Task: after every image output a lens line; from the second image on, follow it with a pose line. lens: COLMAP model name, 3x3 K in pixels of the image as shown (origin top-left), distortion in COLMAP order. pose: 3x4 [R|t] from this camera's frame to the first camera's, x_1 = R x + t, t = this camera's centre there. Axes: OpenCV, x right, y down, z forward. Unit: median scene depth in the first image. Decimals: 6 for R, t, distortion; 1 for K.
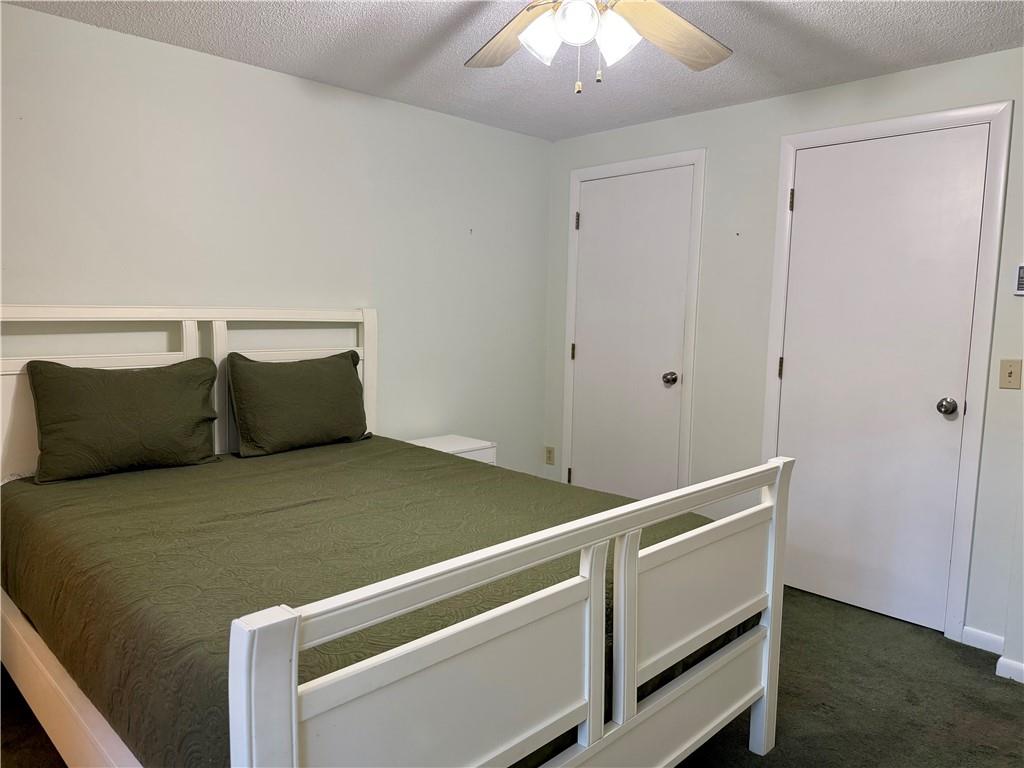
lens RADIAL K [[732.3, 0, 515.1], [0, 732.3, 388.2], [0, 0, 1]] dist [-0.003164, -0.006080]
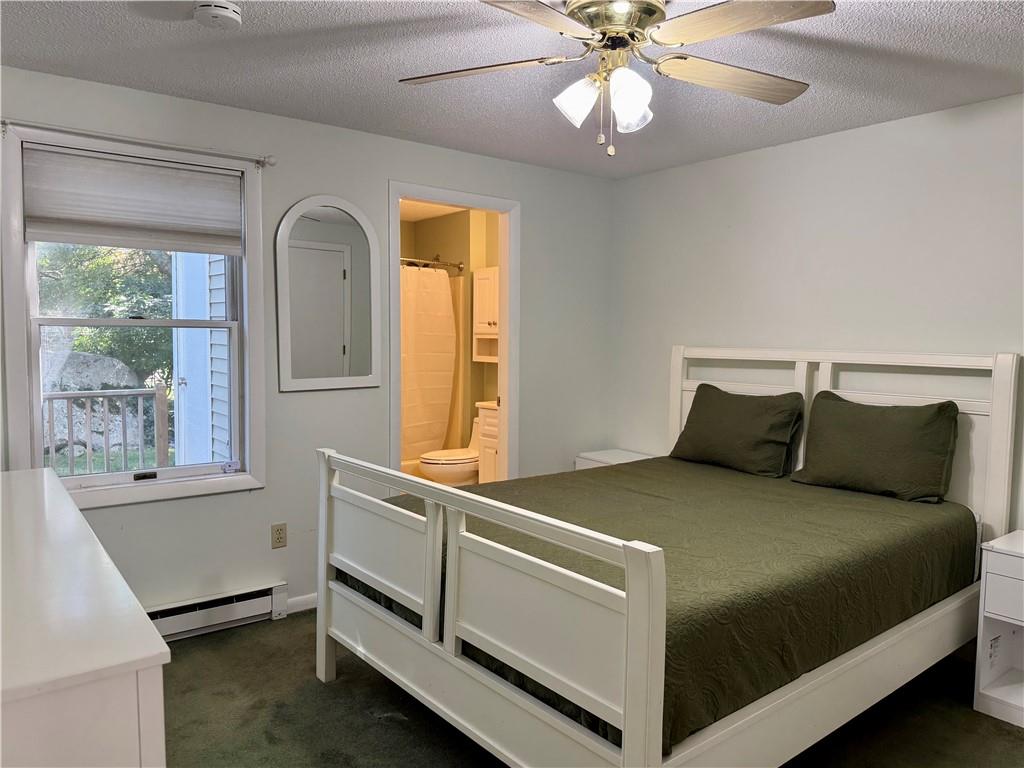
lens RADIAL K [[732.3, 0, 515.1], [0, 732.3, 388.2], [0, 0, 1]] dist [-0.003164, -0.006080]
pose [[-0.107141, 0.050402, -0.992965, 0.853393], [-0.120379, 0.990709, 0.063276, -0.072935], [0.986929, 0.126312, -0.100079, 0.703922]]
